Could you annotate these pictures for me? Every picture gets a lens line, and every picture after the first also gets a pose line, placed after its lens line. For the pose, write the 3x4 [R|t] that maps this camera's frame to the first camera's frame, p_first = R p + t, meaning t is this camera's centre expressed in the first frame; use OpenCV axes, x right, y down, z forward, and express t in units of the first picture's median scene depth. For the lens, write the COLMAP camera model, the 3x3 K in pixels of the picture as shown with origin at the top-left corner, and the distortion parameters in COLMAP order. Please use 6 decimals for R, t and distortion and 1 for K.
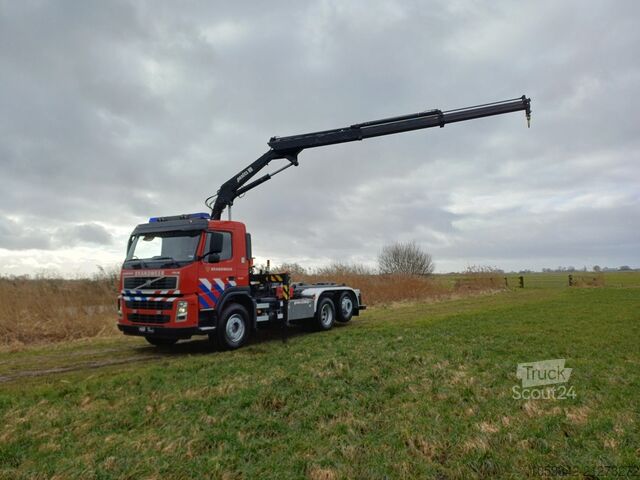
lens RADIAL K [[485.7, 0, 322.2], [0, 485.7, 225.2], [0, 0, 1]] dist [0.077951, -0.056245]
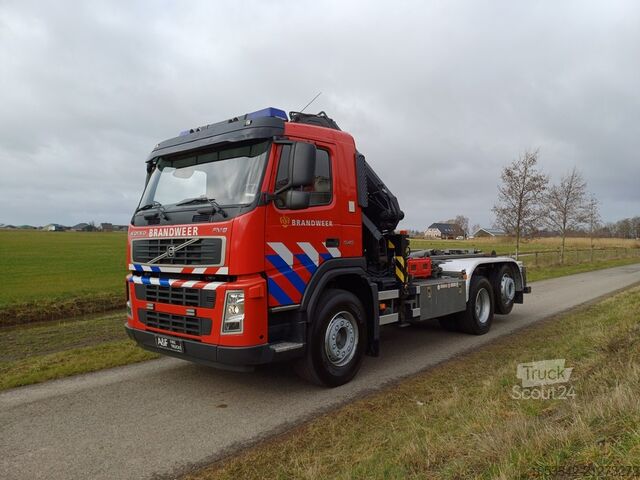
lens RADIAL K [[485.7, 0, 321.6], [0, 485.7, 222.0], [0, 0, 1]] dist [0.077951, -0.056245]
pose [[0.988605, -0.008502, -0.150290, -0.125353], [0.017609, 0.998081, 0.059371, 0.060707], [0.149497, -0.061340, 0.986858, 0.526353]]
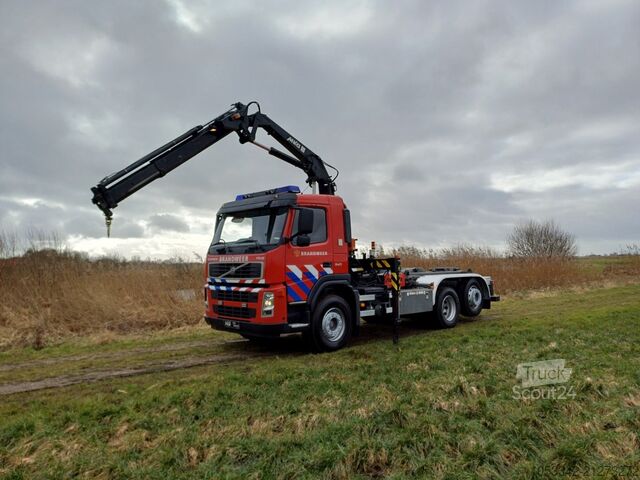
lens RADIAL K [[485.7, 0, 315.6], [0, 485.7, 222.0], [0, 0, 1]] dist [0.077951, -0.056245]
pose [[0.968407, -0.025397, -0.248080, 0.000184], [0.032070, 0.999223, 0.022892, 0.018600], [0.247306, -0.030124, 0.968469, 0.210555]]
